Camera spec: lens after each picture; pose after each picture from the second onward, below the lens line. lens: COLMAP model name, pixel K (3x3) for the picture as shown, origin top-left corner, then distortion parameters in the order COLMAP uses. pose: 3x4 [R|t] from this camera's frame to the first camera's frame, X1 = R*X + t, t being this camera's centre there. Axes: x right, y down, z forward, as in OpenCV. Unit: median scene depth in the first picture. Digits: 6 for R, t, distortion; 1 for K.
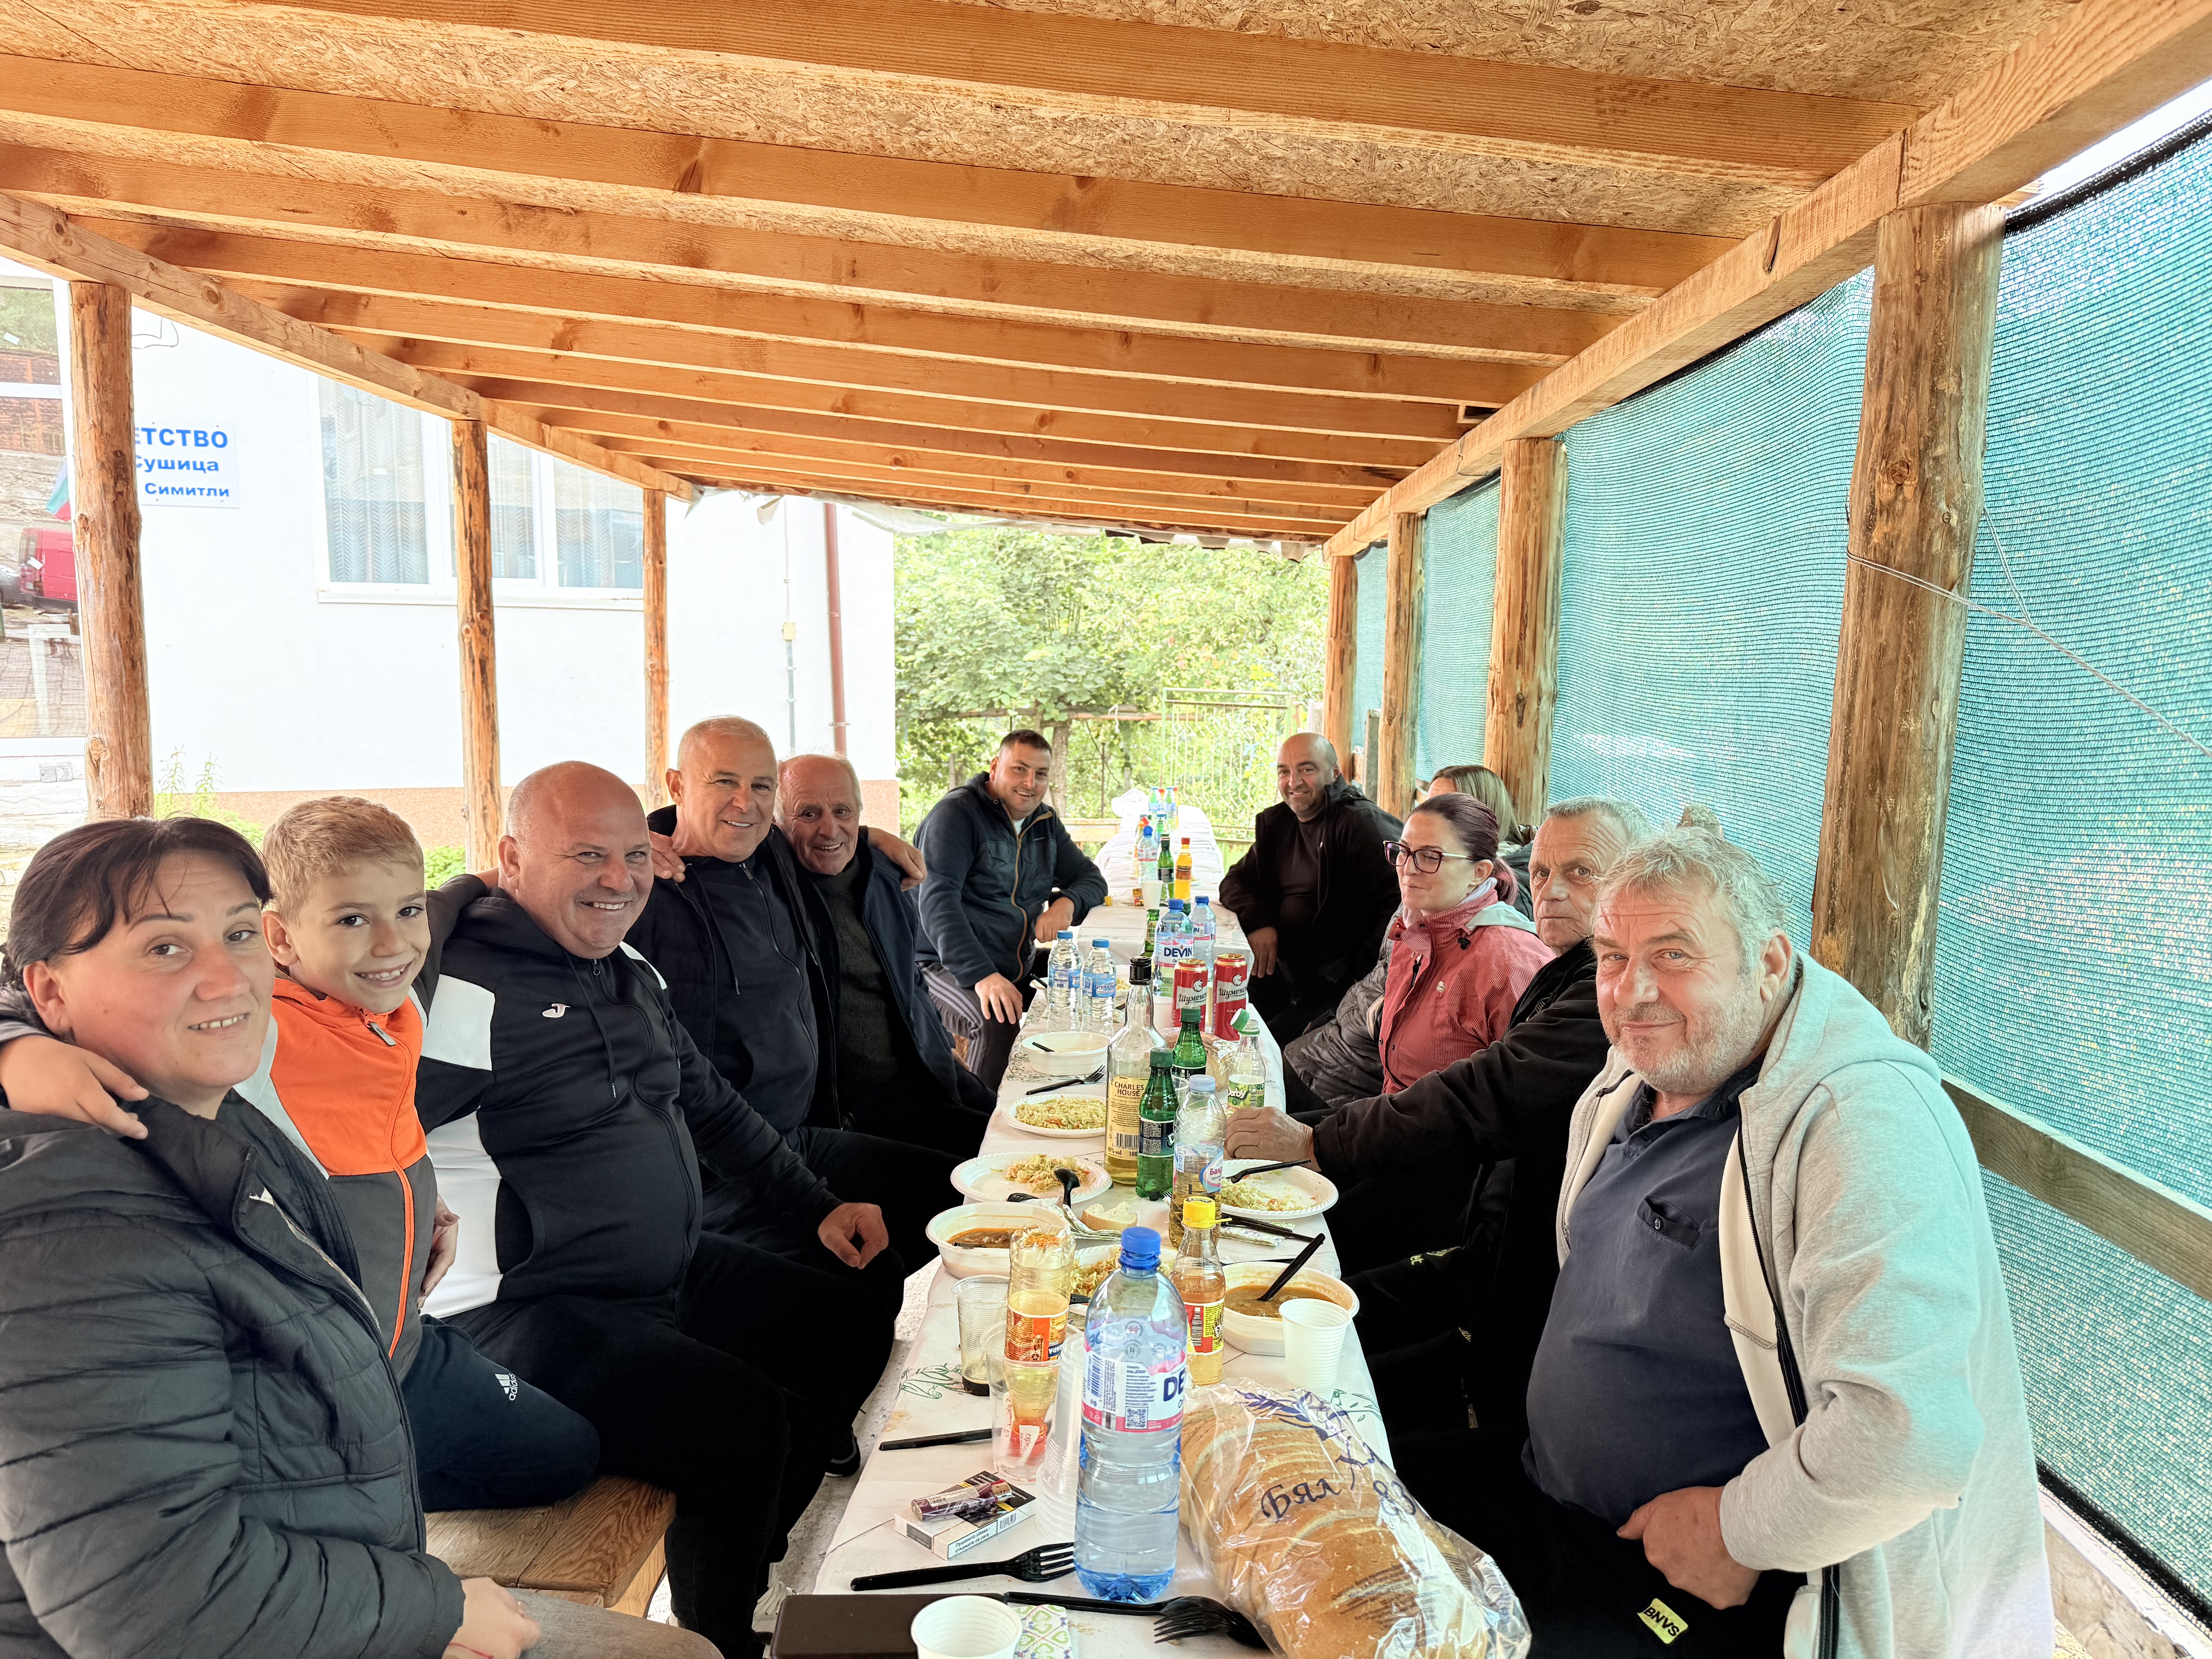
lens RADIAL K [[1549.2, 0, 1105.1], [0, 1549.2, 839.8], [0, 0, 1]] dist [0.085429, -0.121001]
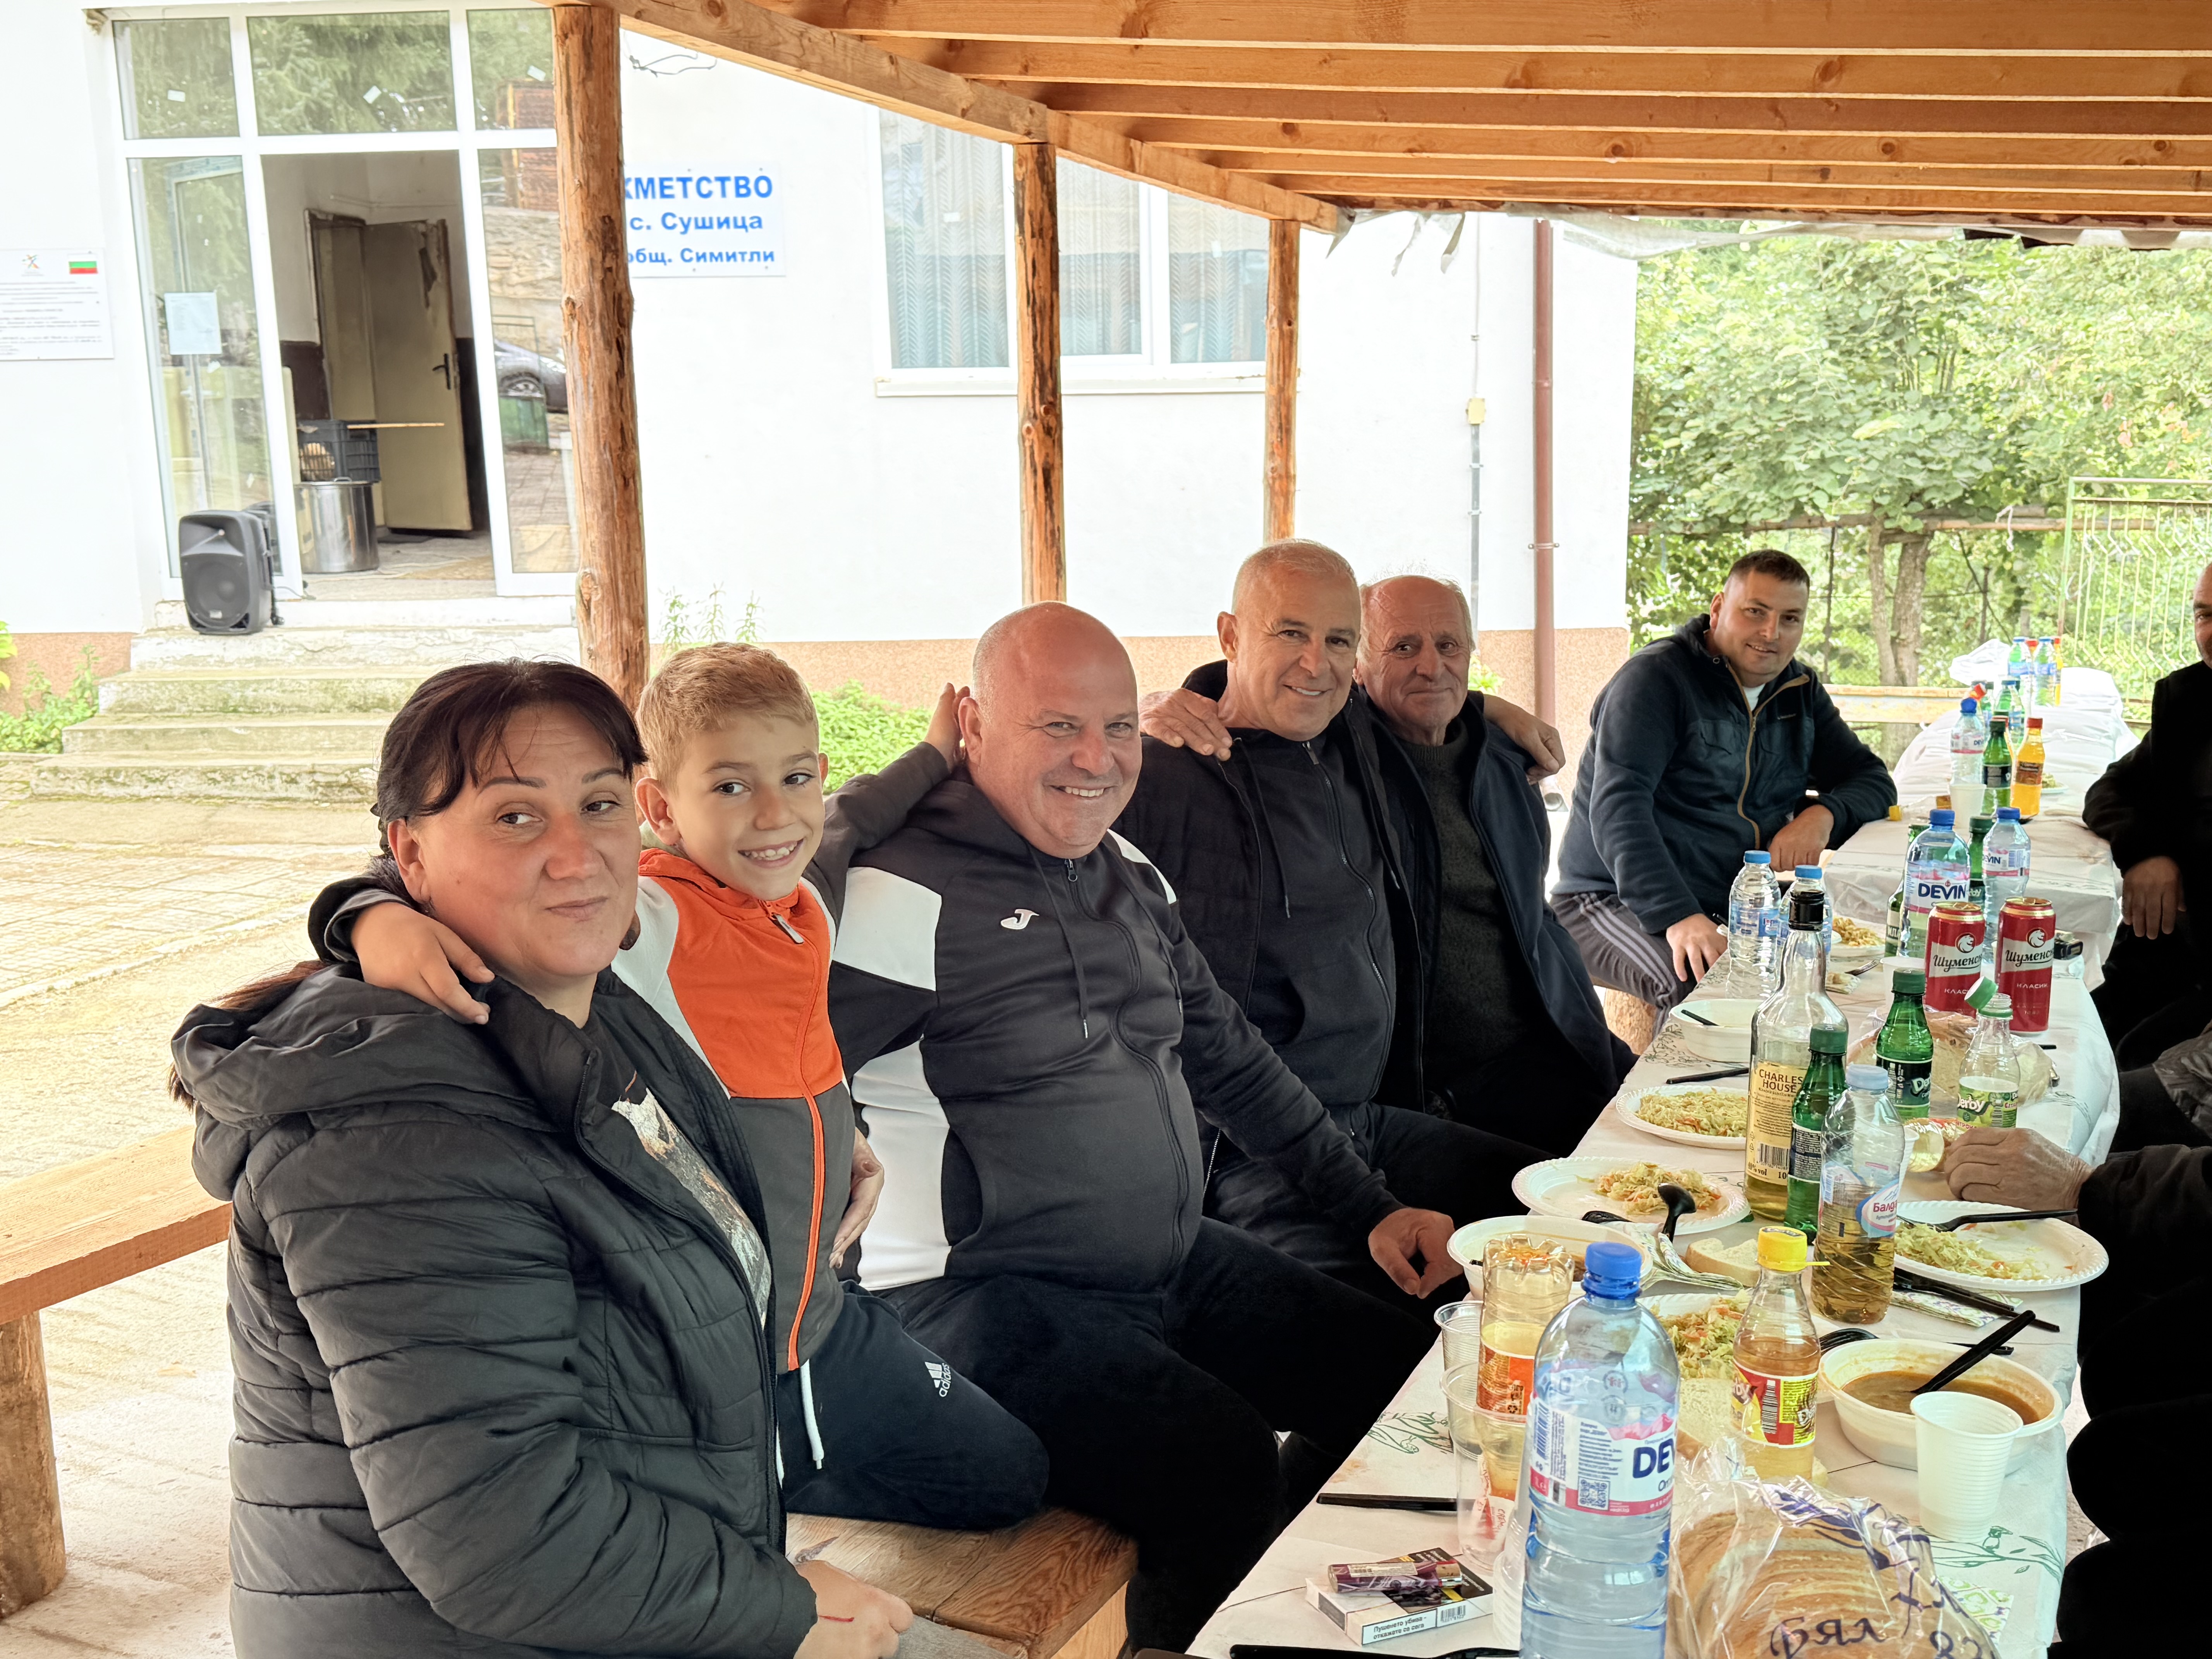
lens RADIAL K [[2257.0, 0, 1106.0], [0, 2257.0, 829.5], [0, 0, 1]] dist [0.200589, -0.420645]
pose [[0.930849, 0.035496, -0.363676, 0.056453], [-0.017299, 0.998435, 0.053173, 0.000512], [0.364994, -0.043205, 0.930007, -0.024825]]
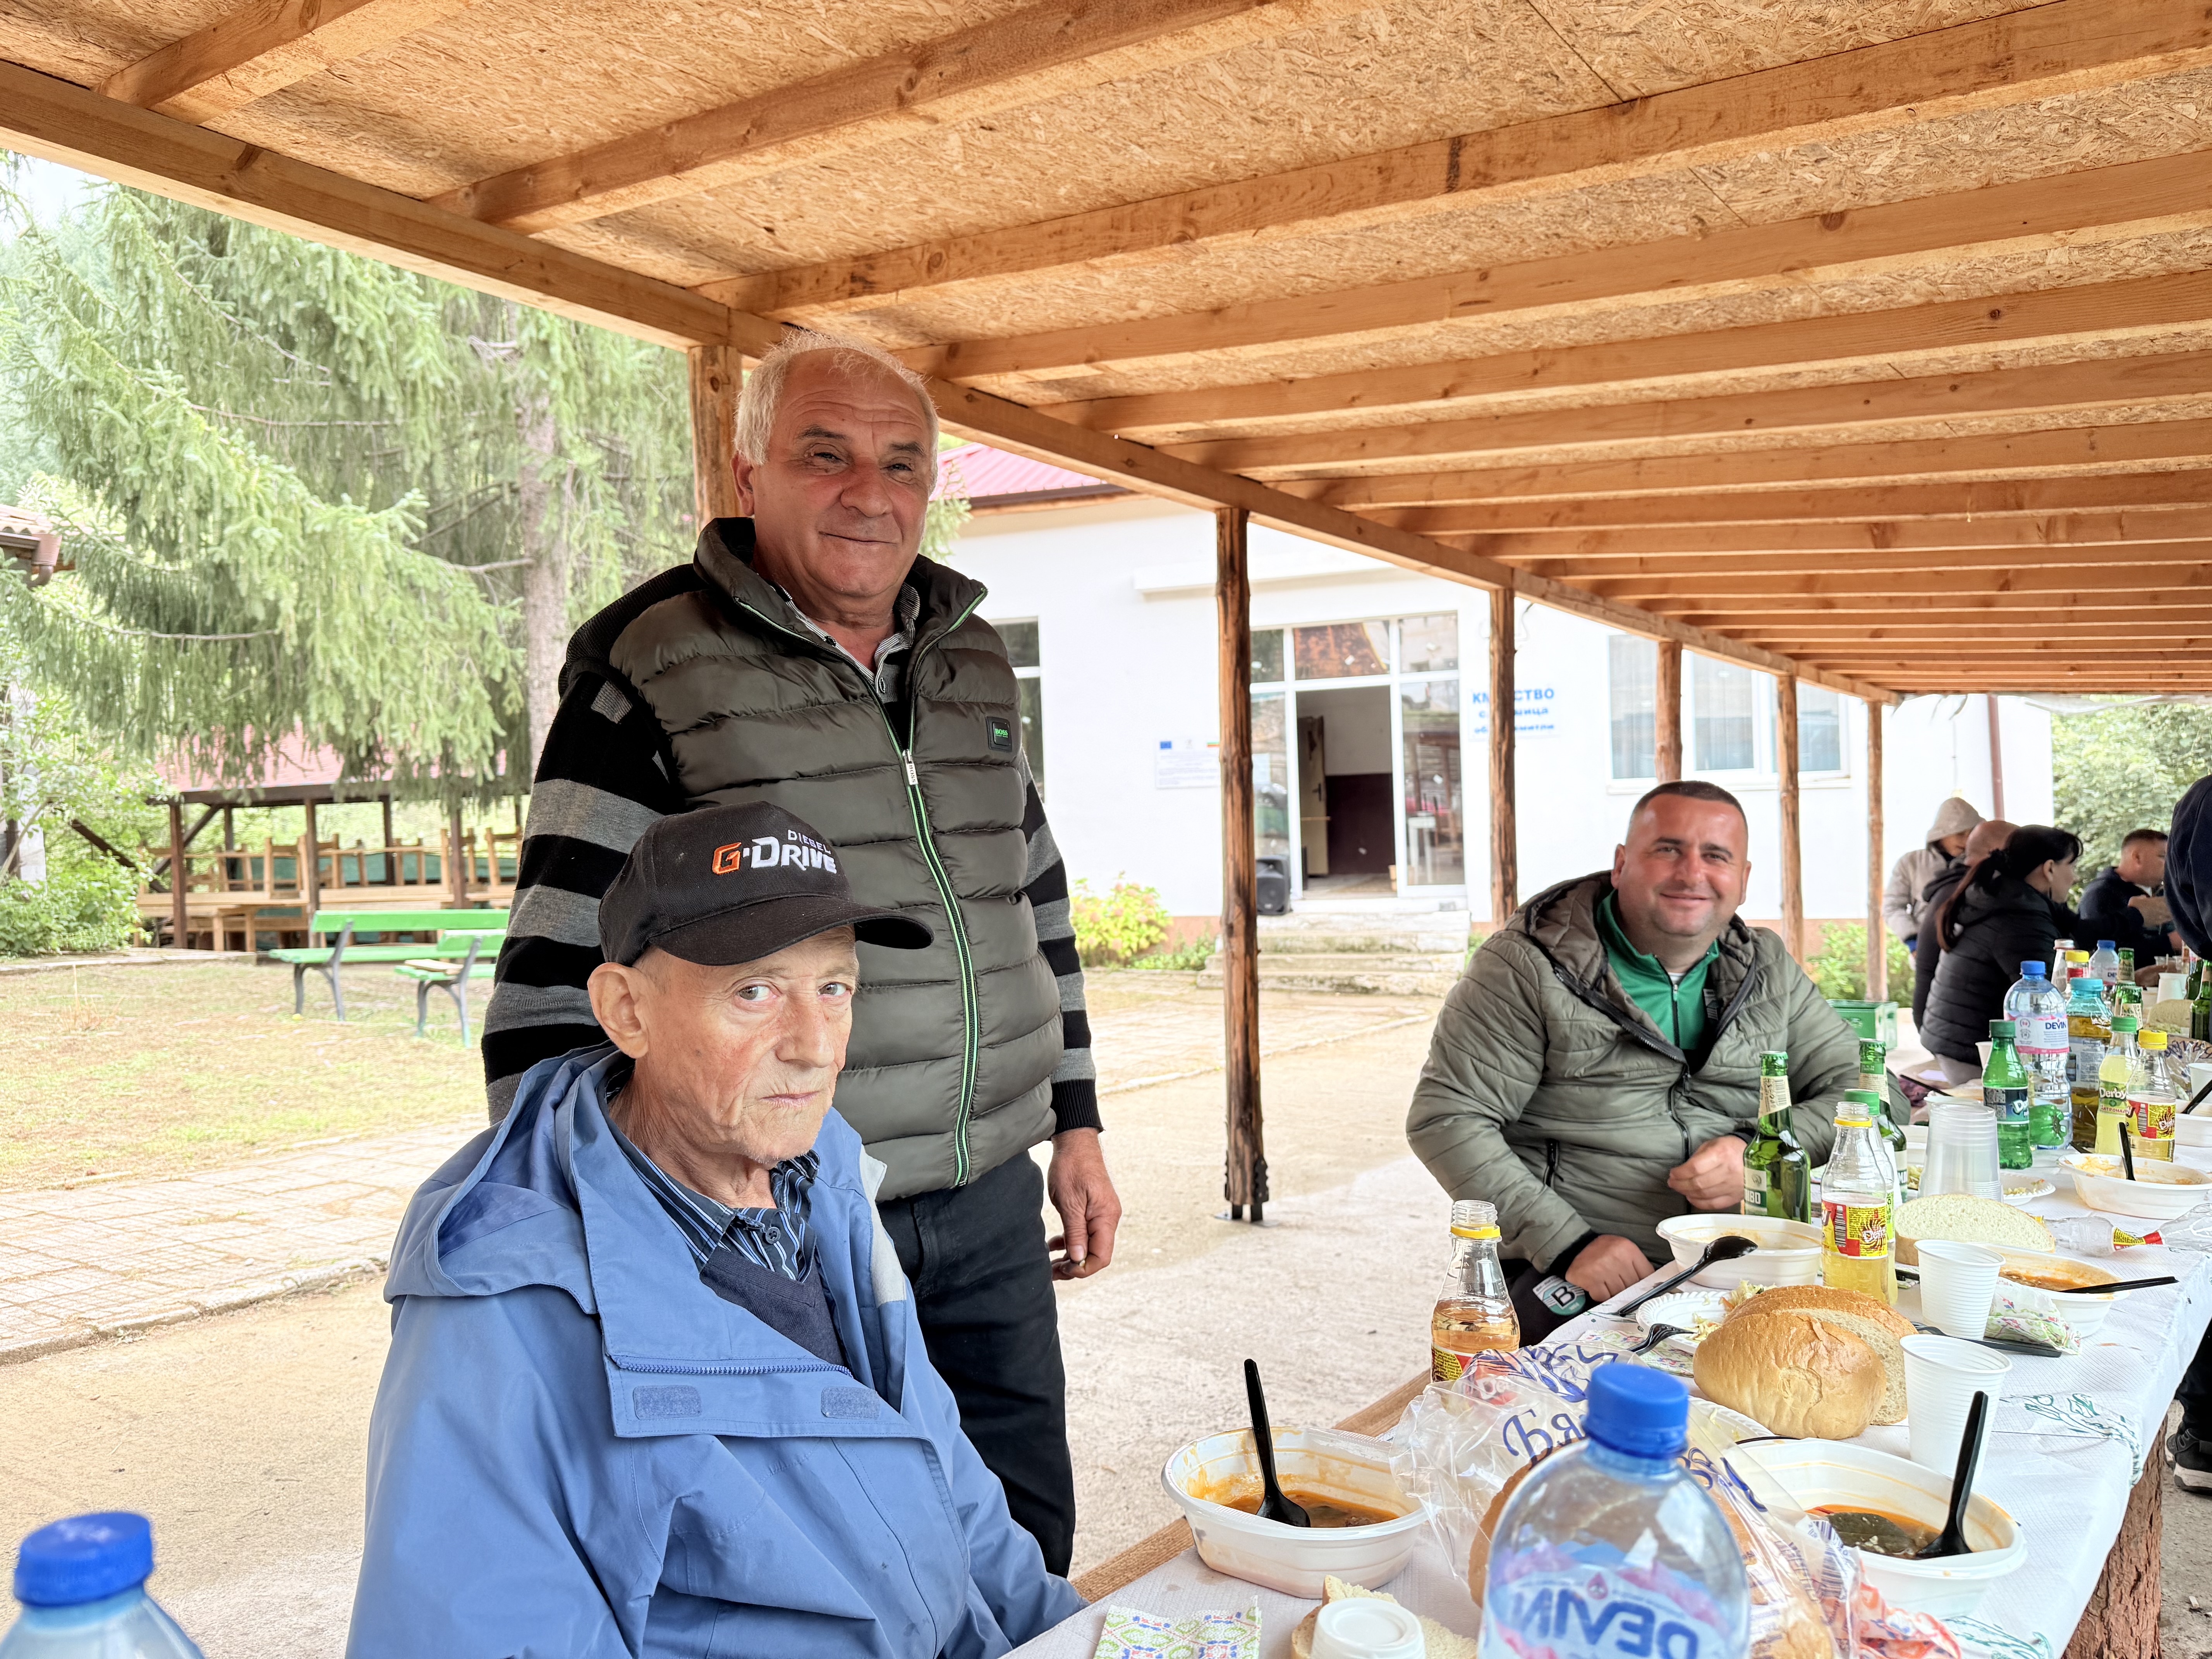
lens RADIAL K [[1549.2, 0, 1105.1], [0, 1549.2, 839.8], [0, 0, 1]] dist [0.085429, -0.121001]
pose [[0.793381, -0.035182, -0.607708, 0.064589], [-0.040934, 0.992985, -0.110928, 0.214539], [0.607348, 0.112884, 0.786375, -1.265431]]
